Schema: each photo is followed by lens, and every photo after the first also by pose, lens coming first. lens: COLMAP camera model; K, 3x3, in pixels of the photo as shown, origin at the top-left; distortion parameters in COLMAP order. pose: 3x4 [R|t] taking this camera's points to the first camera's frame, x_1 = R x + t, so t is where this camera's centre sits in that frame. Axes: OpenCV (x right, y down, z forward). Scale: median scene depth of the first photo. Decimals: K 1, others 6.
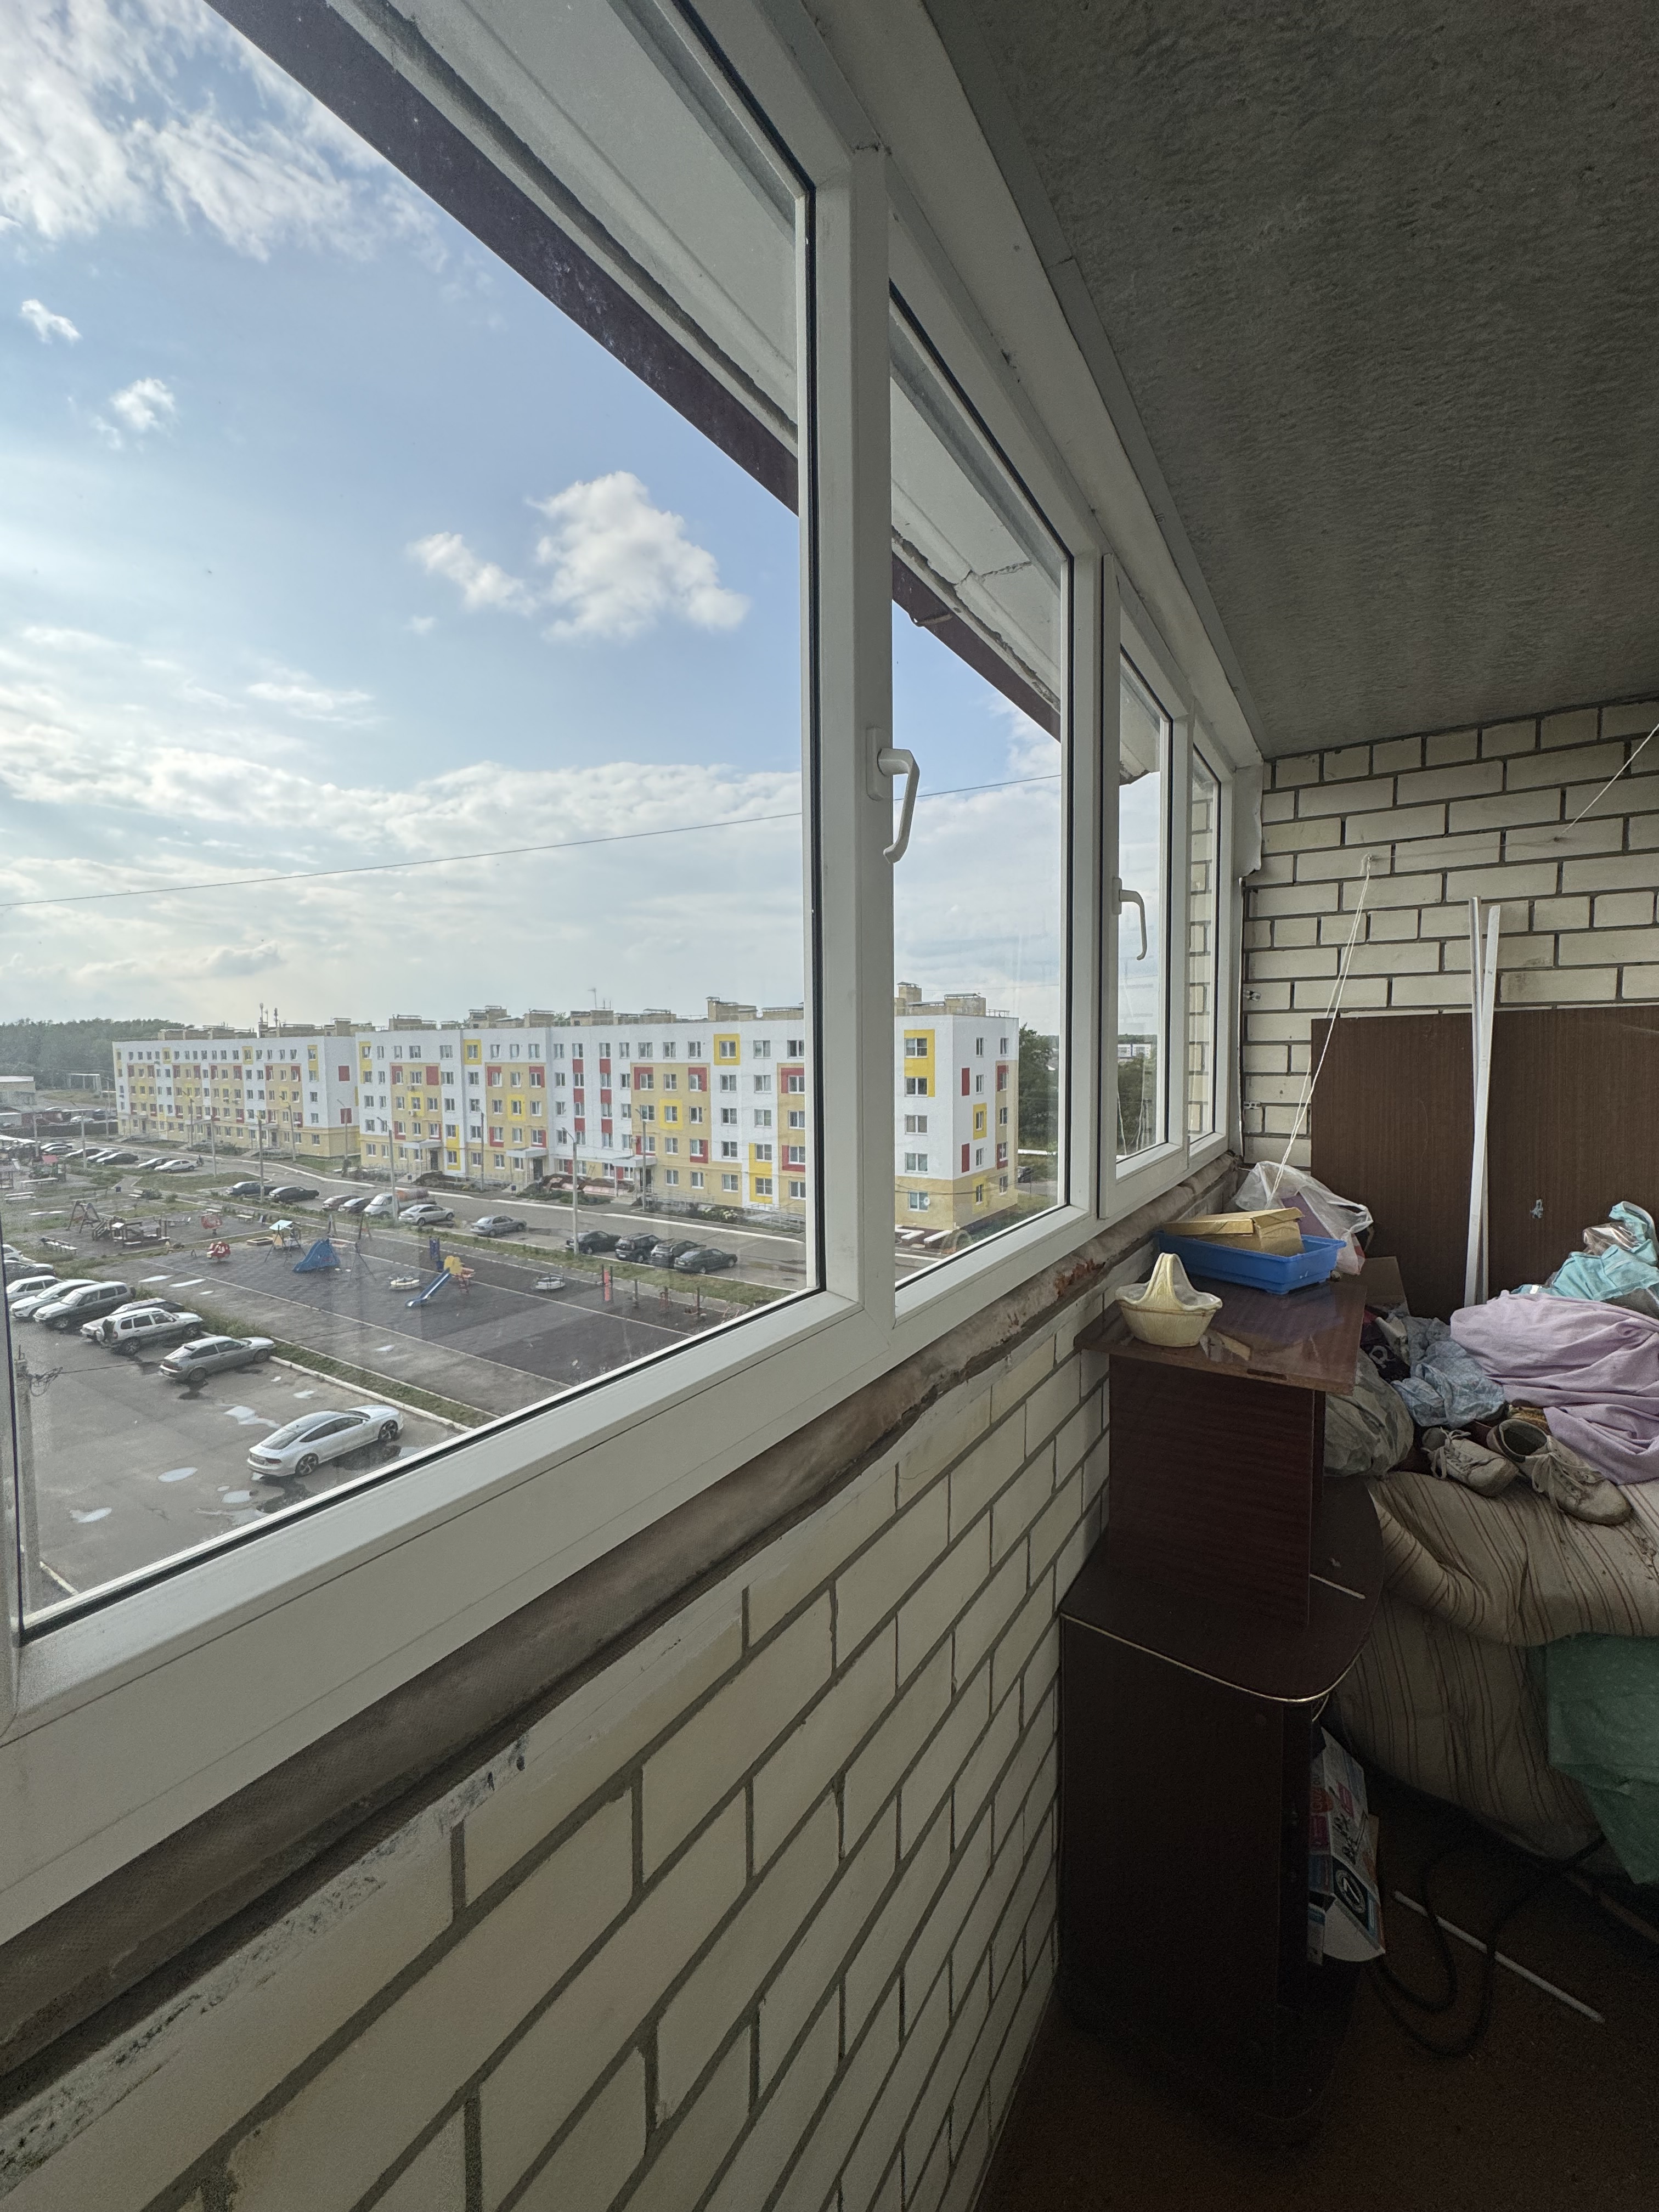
lens RADIAL K [[881.5, 0, 841.3], [0, 881.5, 1102.0], [0, 0, 1]] dist [-0.005508, 0.000985]
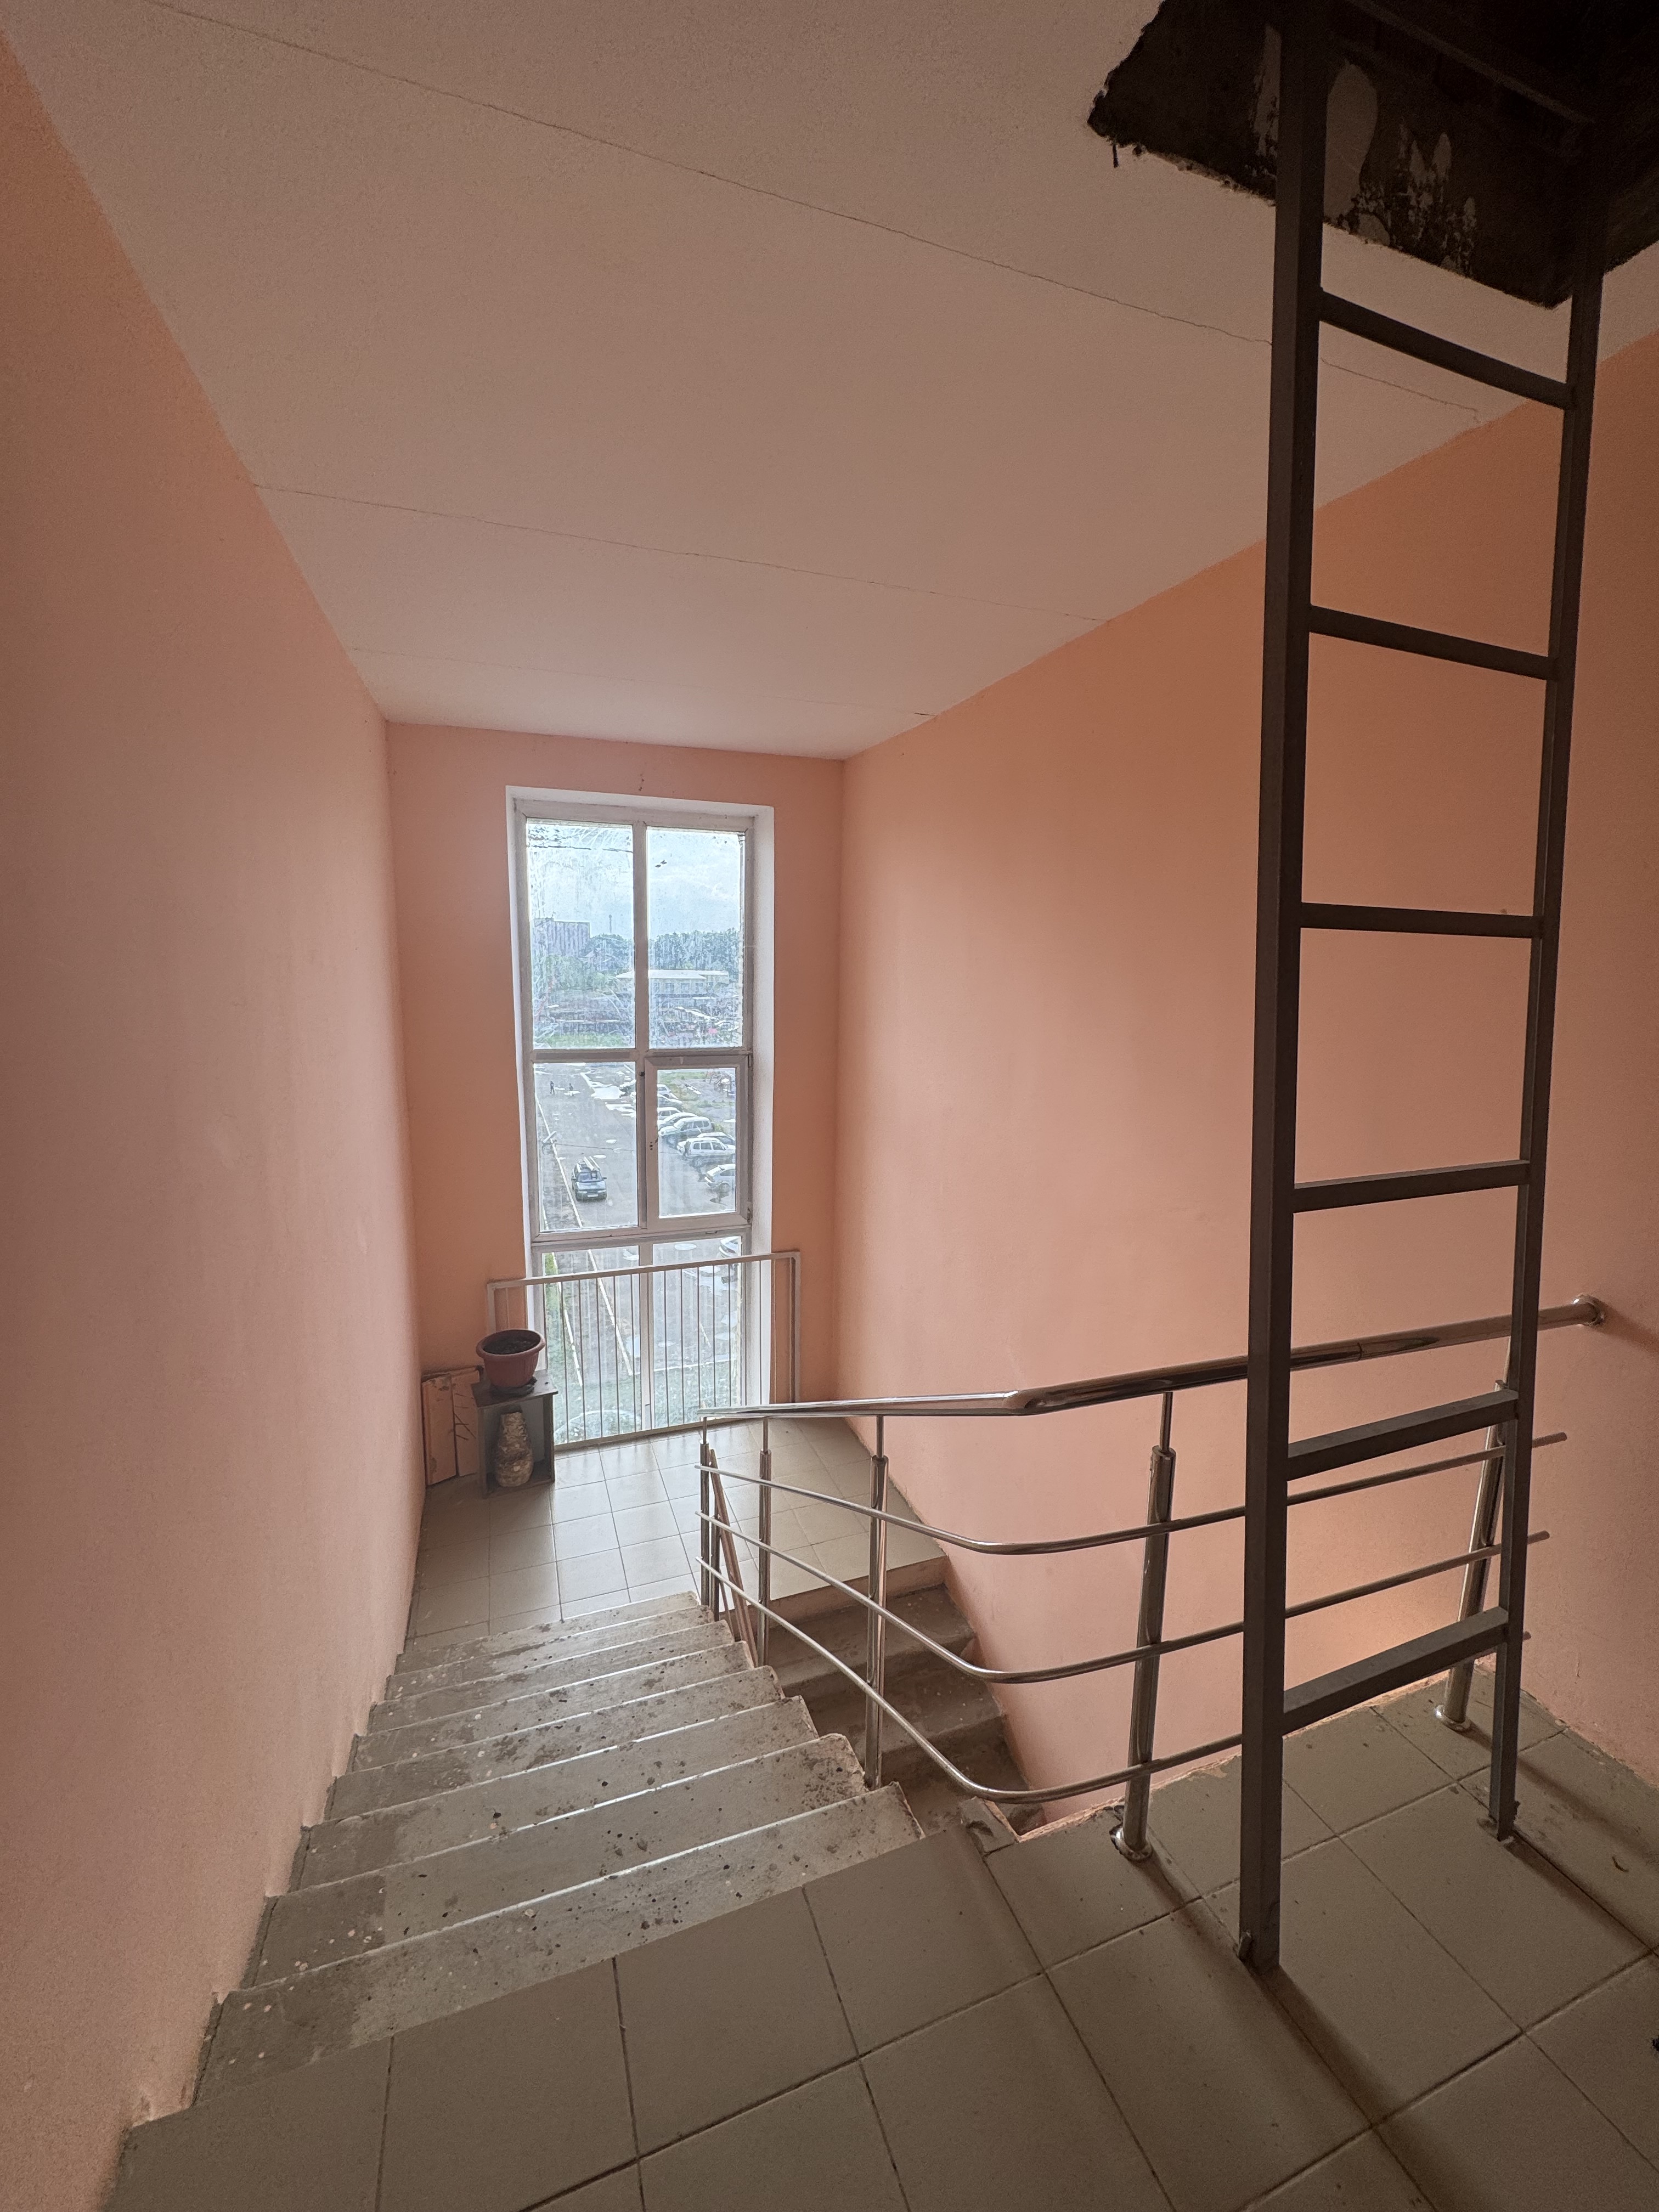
lens RADIAL K [[881.5, 0, 839.8], [0, 881.5, 1099.7], [0, 0, 1]] dist [-0.005508, 0.000985]
pose [[0.793719, 0.117498, -0.596828, 0.314532], [-0.058153, 0.991330, 0.117827, -0.008024], [0.605498, -0.058814, 0.793670, 0.003871]]
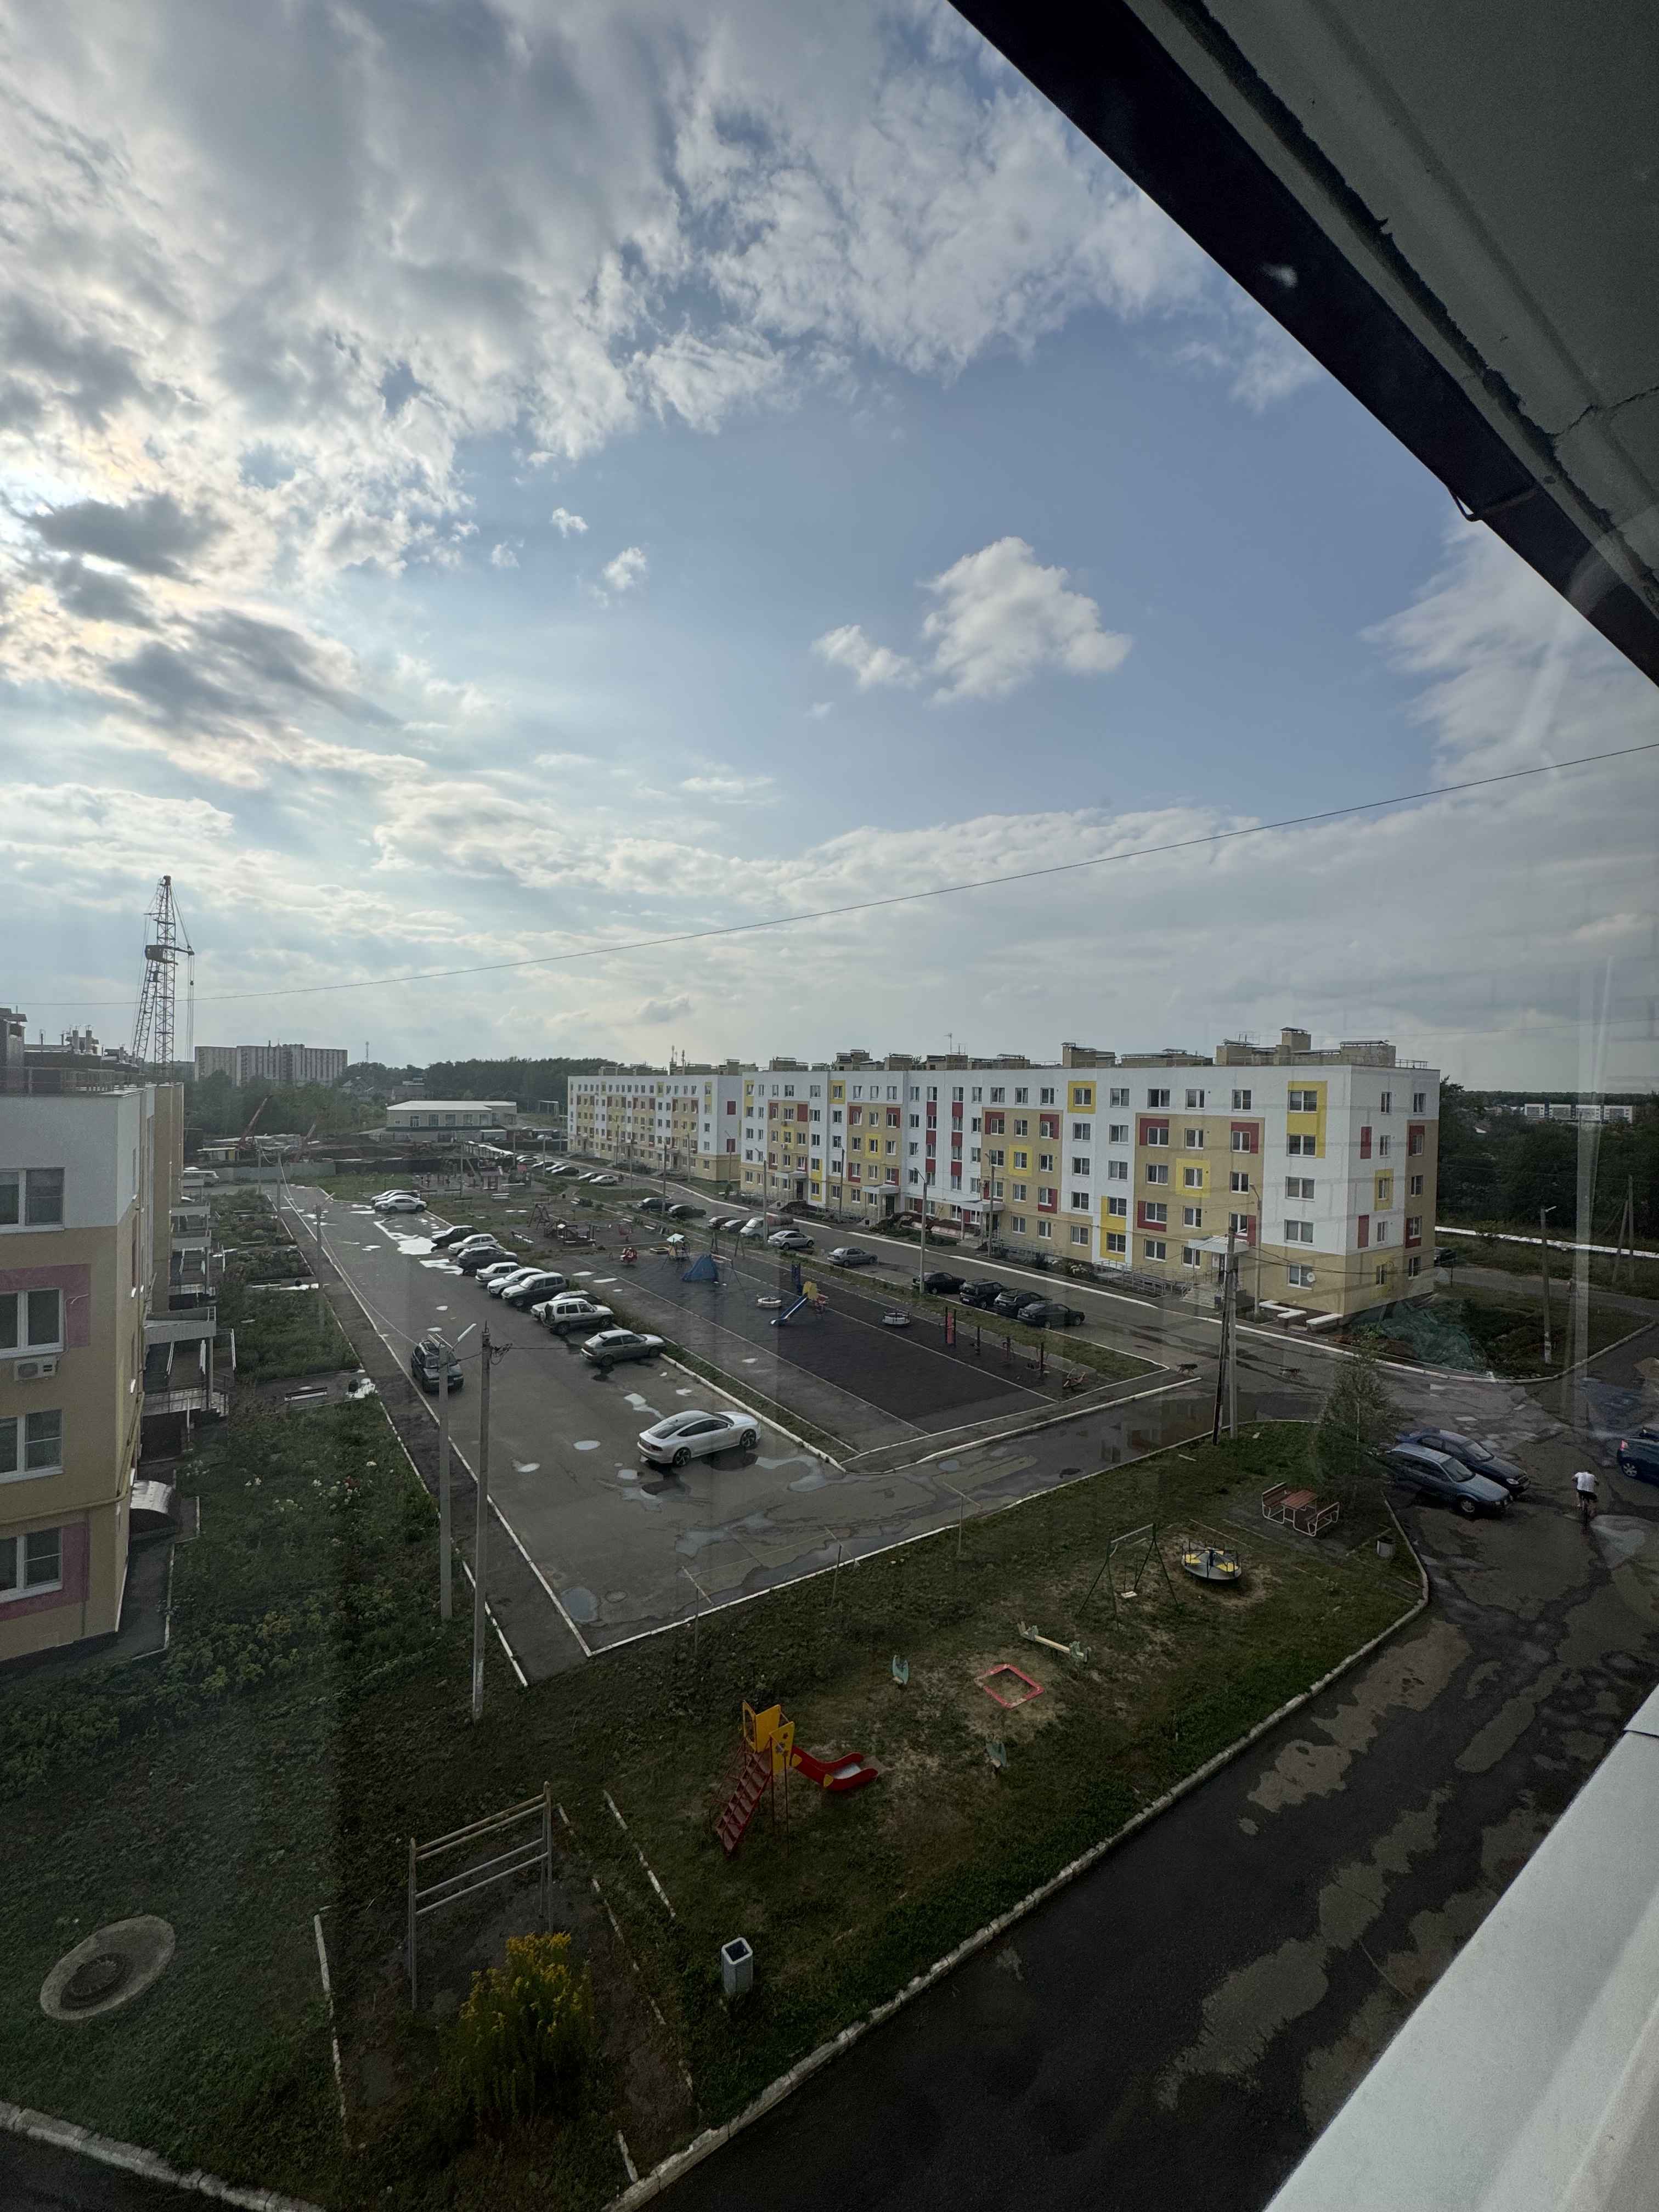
lens RADIAL K [[881.5, 0, 836.0], [0, 881.5, 1077.7], [0, 0, 1]] dist [-0.005508, 0.000985]
pose [[0.922174, 0.020403, -0.386237, -0.006326], [-0.050595, 0.996390, -0.068165, -0.001544], [0.383452, 0.082402, 0.919878, 0.007081]]
